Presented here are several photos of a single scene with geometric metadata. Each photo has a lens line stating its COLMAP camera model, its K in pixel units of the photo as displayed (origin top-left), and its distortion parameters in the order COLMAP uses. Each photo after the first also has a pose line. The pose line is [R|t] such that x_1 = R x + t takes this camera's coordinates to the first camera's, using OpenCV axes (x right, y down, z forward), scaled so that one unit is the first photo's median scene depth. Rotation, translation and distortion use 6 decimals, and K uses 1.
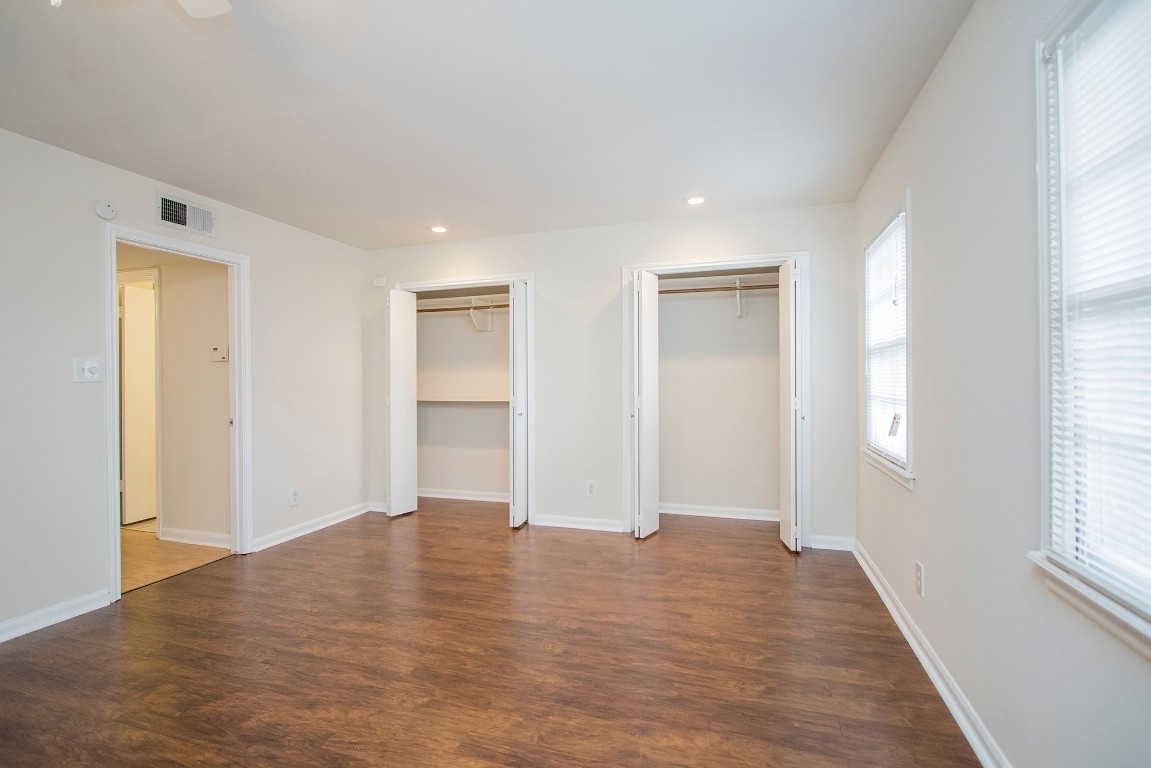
lens RADIAL K [[528.2, 0, 575.2], [0, 528.2, 378.1], [0, 0, 1]] dist [-0.015388, 0.002123]
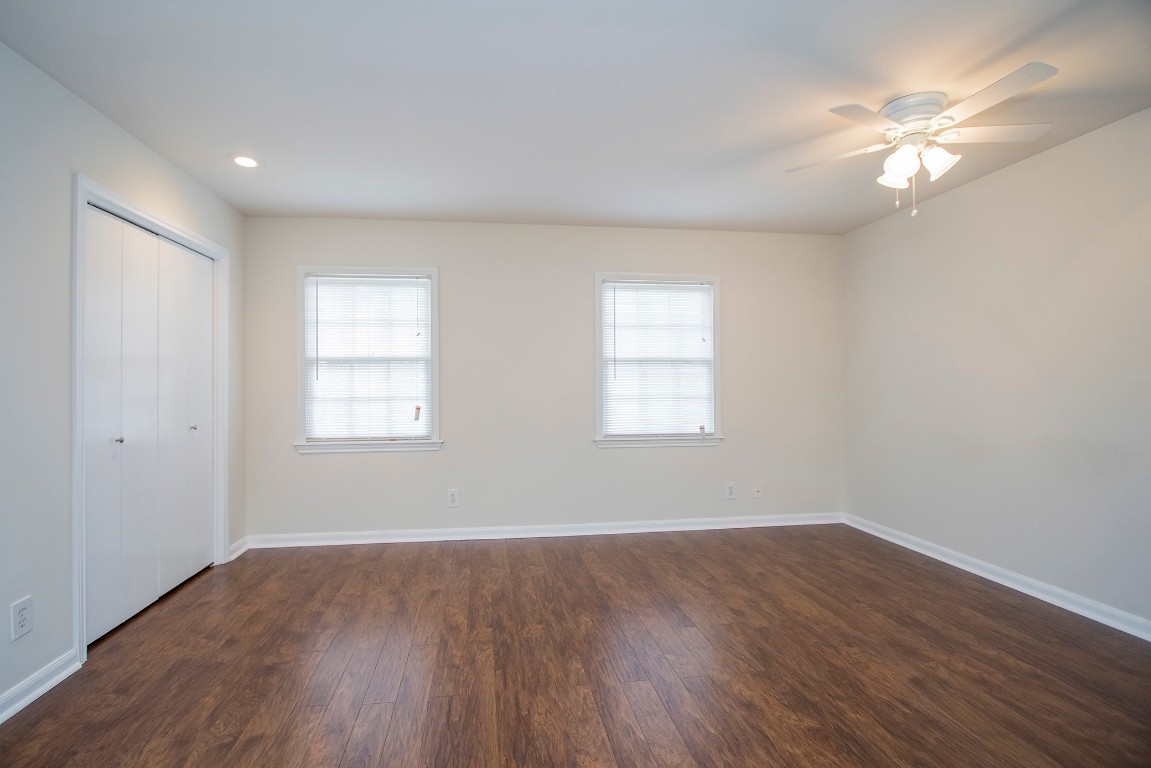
lens RADIAL K [[528.2, 0, 572.5], [0, 528.2, 385.5], [0, 0, 1]] dist [-0.015388, 0.002123]
pose [[-0.425446, -0.000018, 0.904984, -1.076384], [0.007909, 0.999962, 0.003738, 0.040311], [-0.904949, 0.008748, -0.425430, 1.482826]]
